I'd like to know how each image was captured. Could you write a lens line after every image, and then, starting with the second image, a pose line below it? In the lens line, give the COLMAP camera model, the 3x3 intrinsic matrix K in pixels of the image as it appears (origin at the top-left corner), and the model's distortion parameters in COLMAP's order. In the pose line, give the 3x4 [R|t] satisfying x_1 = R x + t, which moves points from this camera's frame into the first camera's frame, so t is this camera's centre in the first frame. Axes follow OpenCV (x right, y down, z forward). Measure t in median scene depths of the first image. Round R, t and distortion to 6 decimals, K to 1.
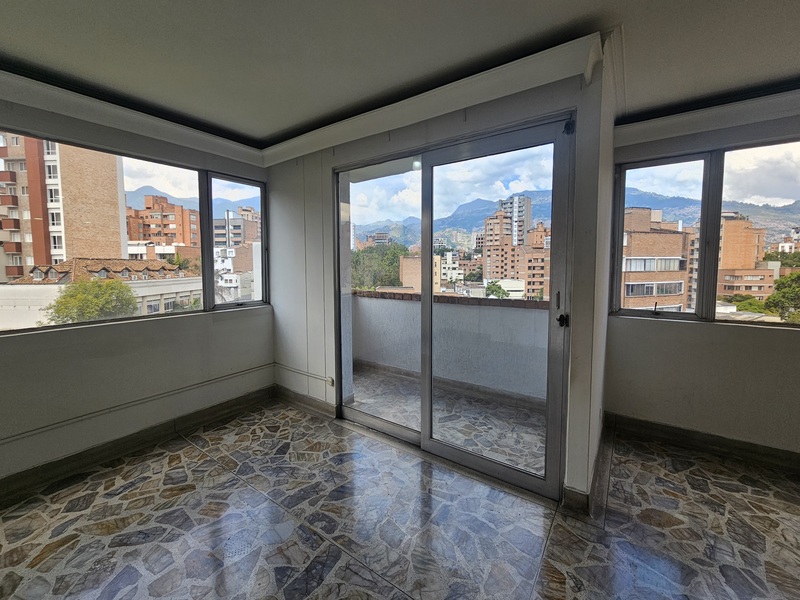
lens RADIAL K [[326.7, 0, 402.3], [0, 326.7, 287.1], [0, 0, 1]] dist [-0.000850, -0.000012]
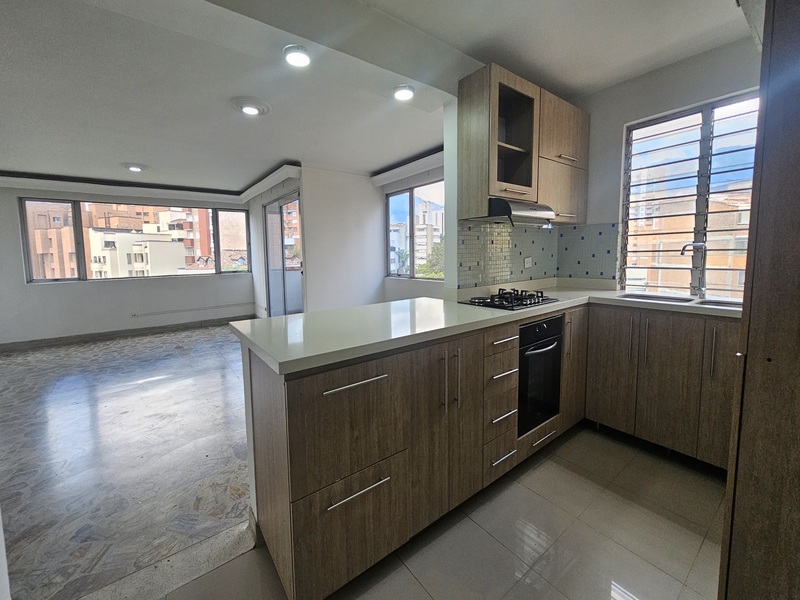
lens RADIAL K [[326.7, 0, 399.0], [0, 326.7, 279.6], [0, 0, 1]] dist [-0.000850, -0.000012]
pose [[0.952222, 0.012012, -0.305170, 0.093374], [-0.007234, 0.999833, 0.016783, 0.005312], [0.305320, -0.013774, 0.952150, -0.053121]]
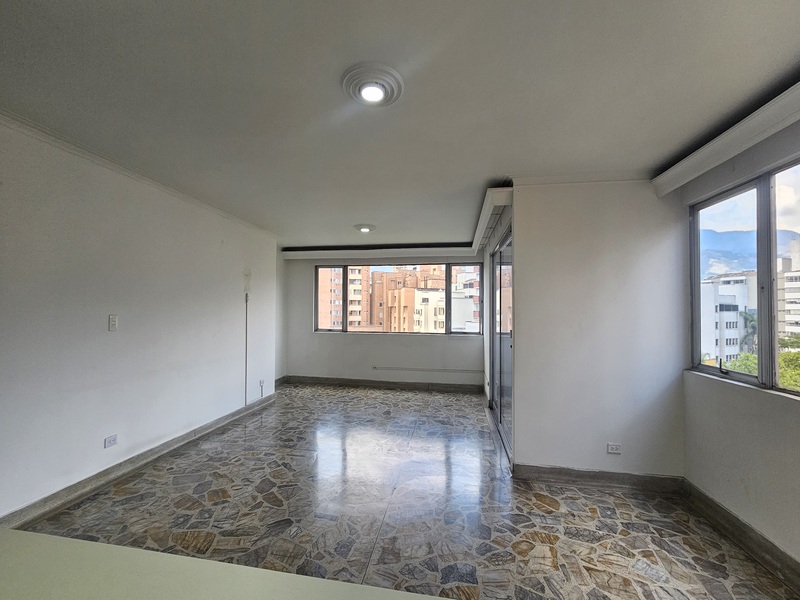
lens RADIAL K [[326.7, 0, 397.8], [0, 326.7, 301.4], [0, 0, 1]] dist [-0.000850, -0.000012]
pose [[0.429277, -0.016604, -0.903020, 0.082004], [-0.073715, 0.995851, -0.053353, 0.000490], [0.900160, 0.089469, 0.426272, -0.009254]]
